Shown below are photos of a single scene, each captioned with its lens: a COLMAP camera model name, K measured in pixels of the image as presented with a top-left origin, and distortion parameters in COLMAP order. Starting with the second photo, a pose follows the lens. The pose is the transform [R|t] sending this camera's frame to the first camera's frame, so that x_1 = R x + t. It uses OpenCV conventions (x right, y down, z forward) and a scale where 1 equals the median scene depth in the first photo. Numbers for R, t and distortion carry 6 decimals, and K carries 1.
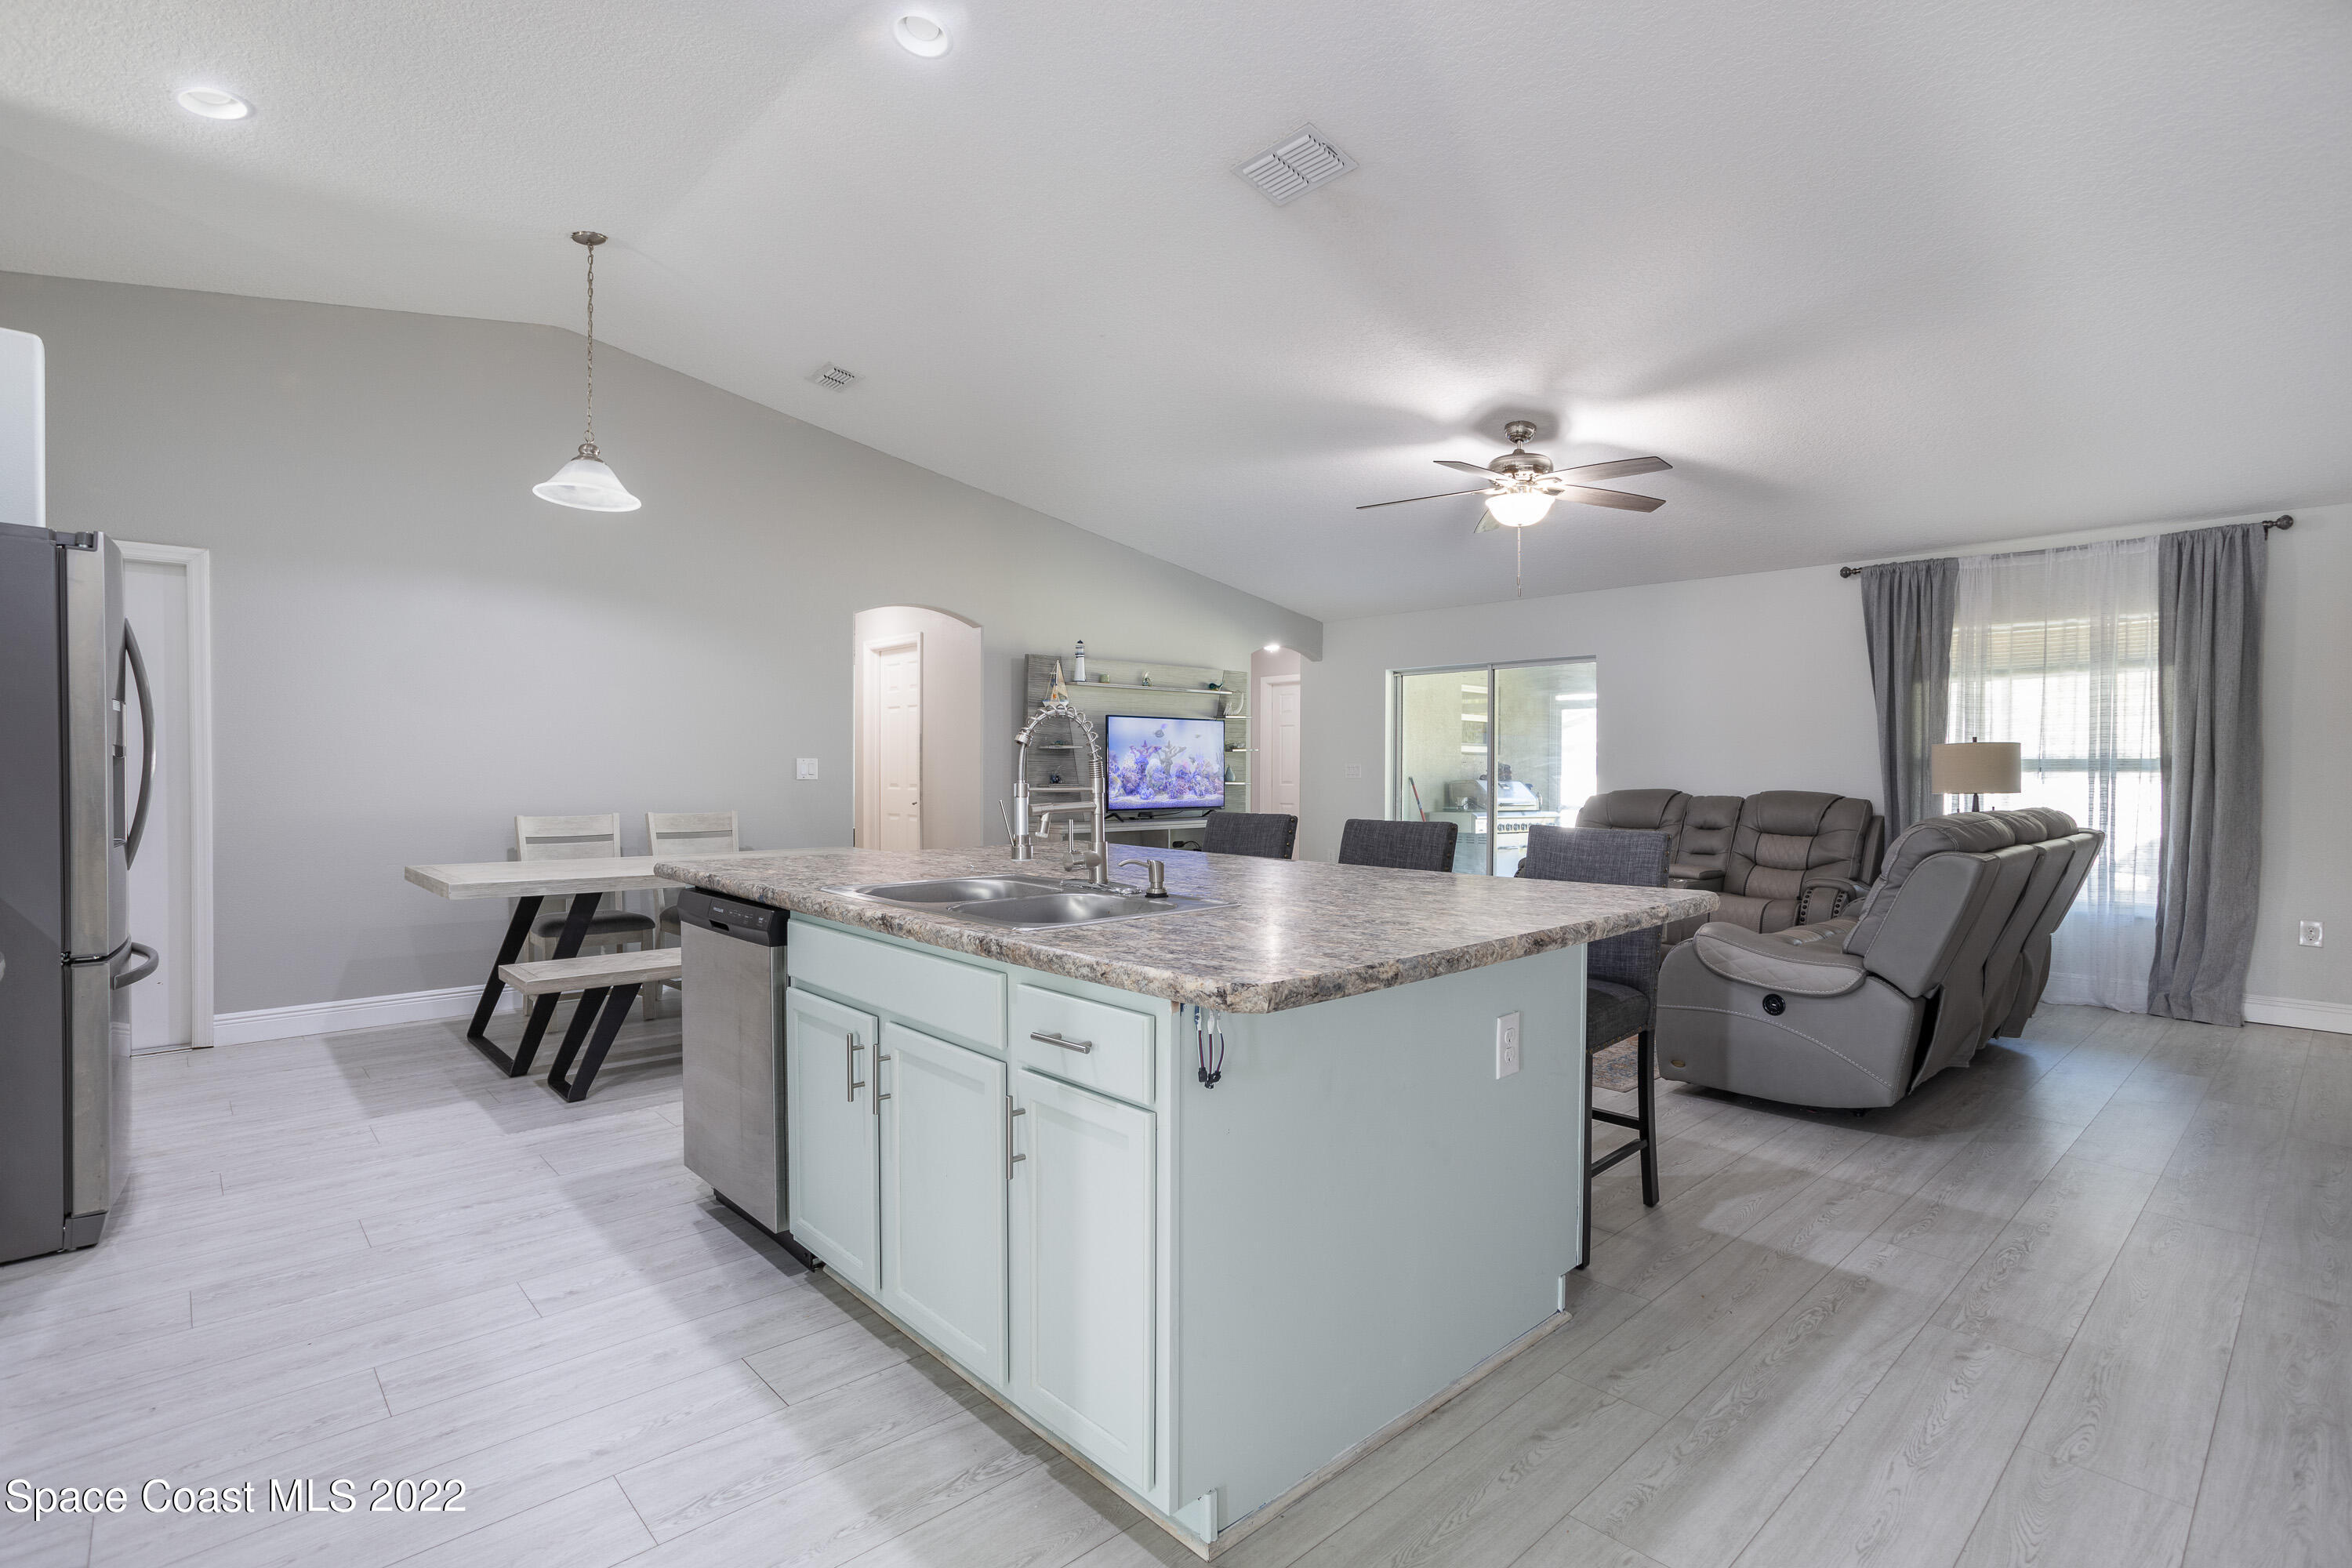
lens RADIAL K [[1151.4, 0, 1190.4], [0, 1151.4, 782.9], [0, 0, 1]] dist [-0.002076, 0.000472]
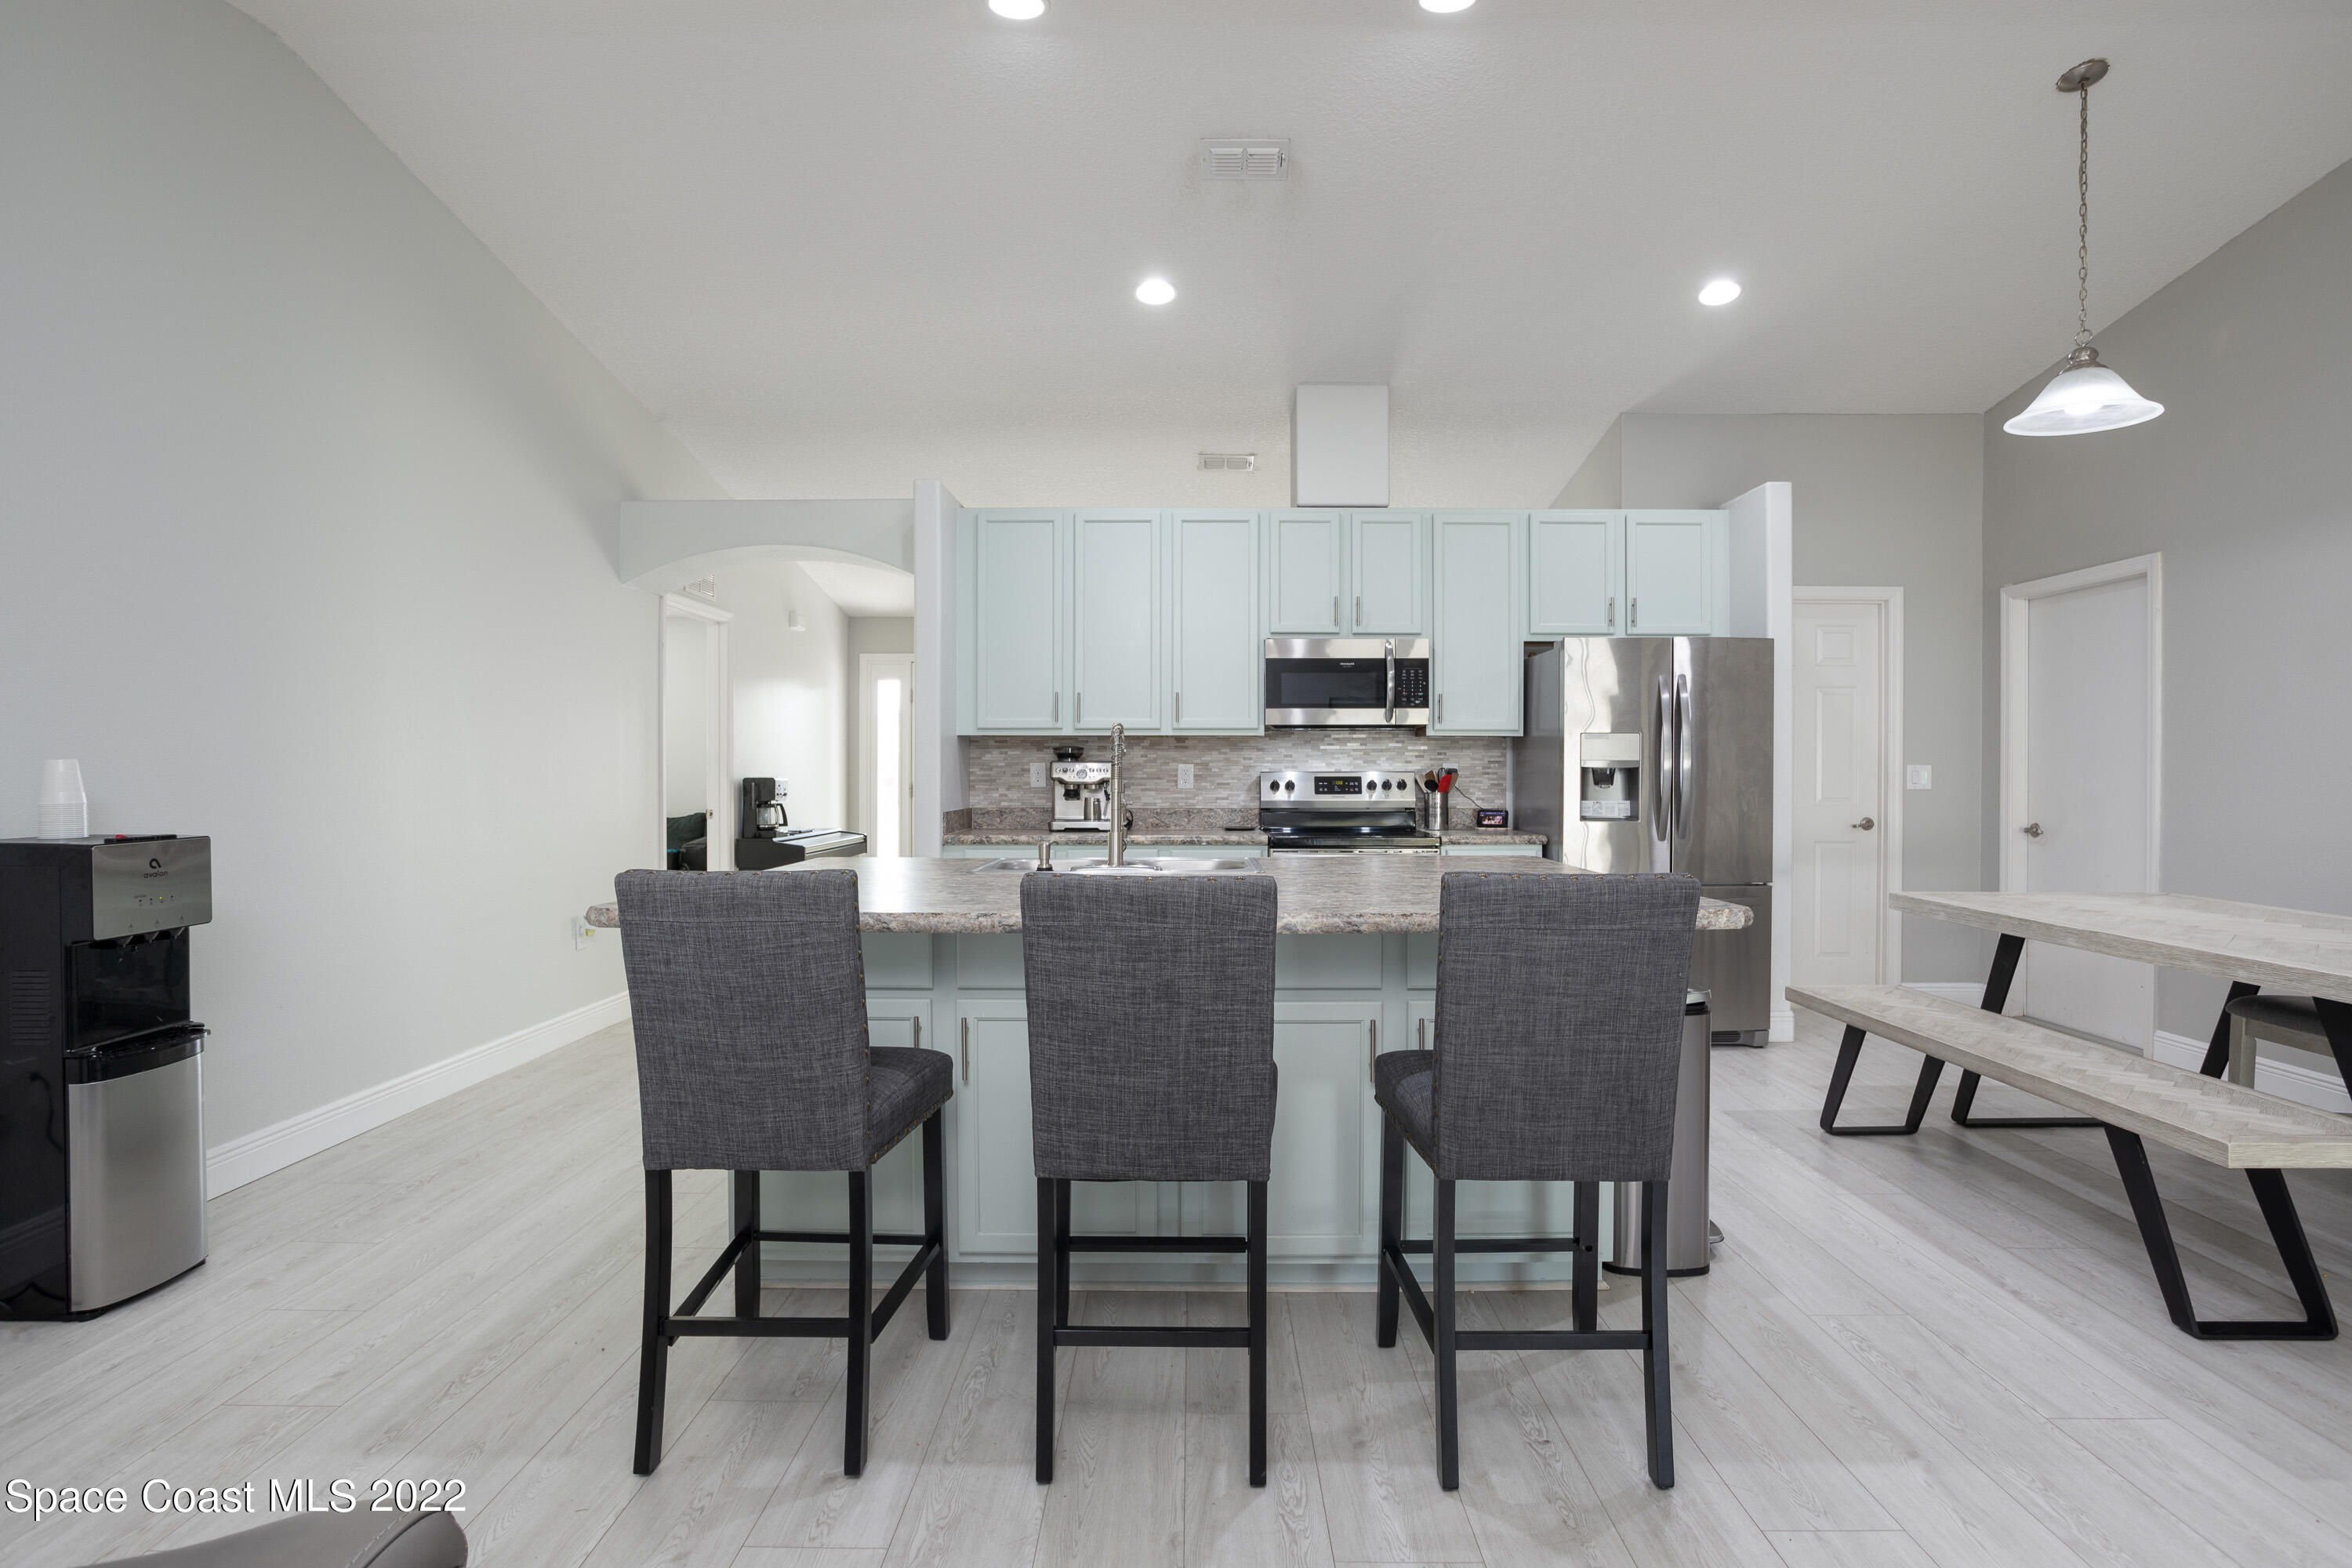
lens RADIAL K [[1185.7, 0, 1171.8], [0, 1185.7, 780.6], [0, 0, 1]] dist [-0.050038, 0.027929]
pose [[-0.704231, 0.001390, -0.709969, 0.335323], [-0.011305, 0.999849, 0.013171, -0.009589], [0.709881, 0.017301, -0.704109, 0.840615]]
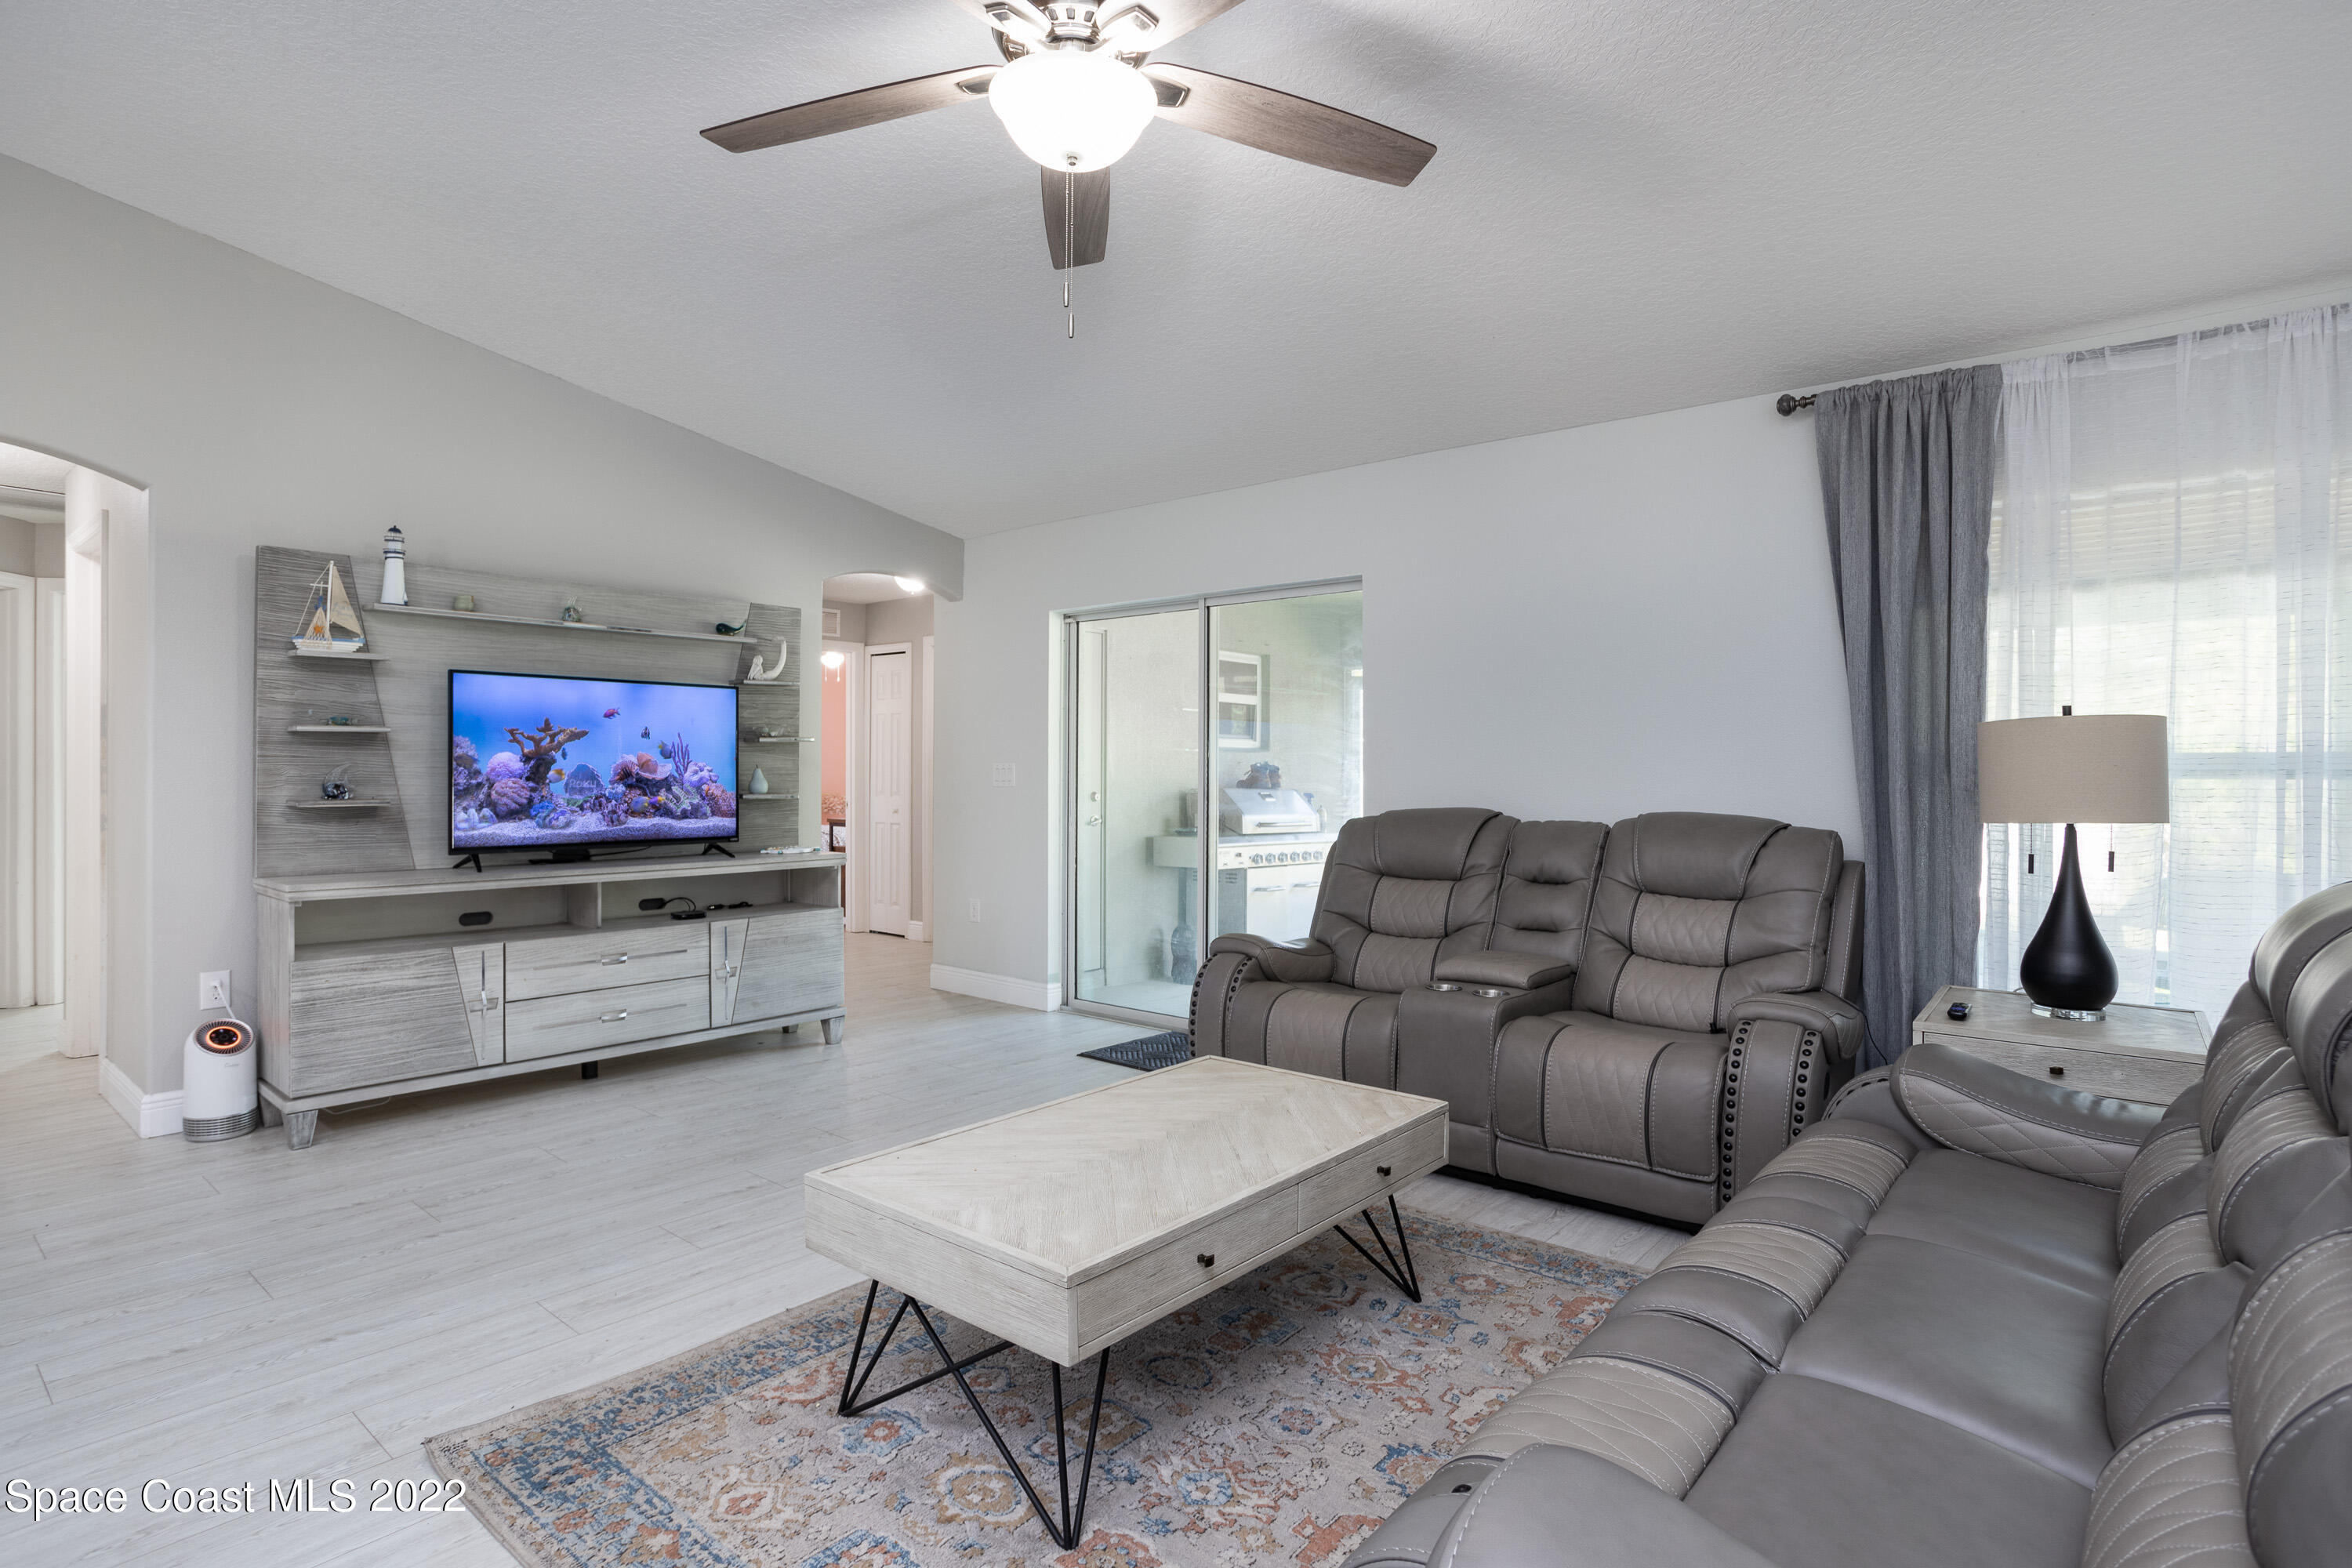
lens RADIAL K [[1185.7, 0, 1171.8], [0, 1185.7, 780.6], [0, 0, 1]] dist [-0.050038, 0.027929]
pose [[0.994745, -0.000320, 0.102386, 0.246616], [0.000907, 0.999983, -0.005688, -0.005848], [-0.102382, 0.005751, 0.994729, 0.527864]]
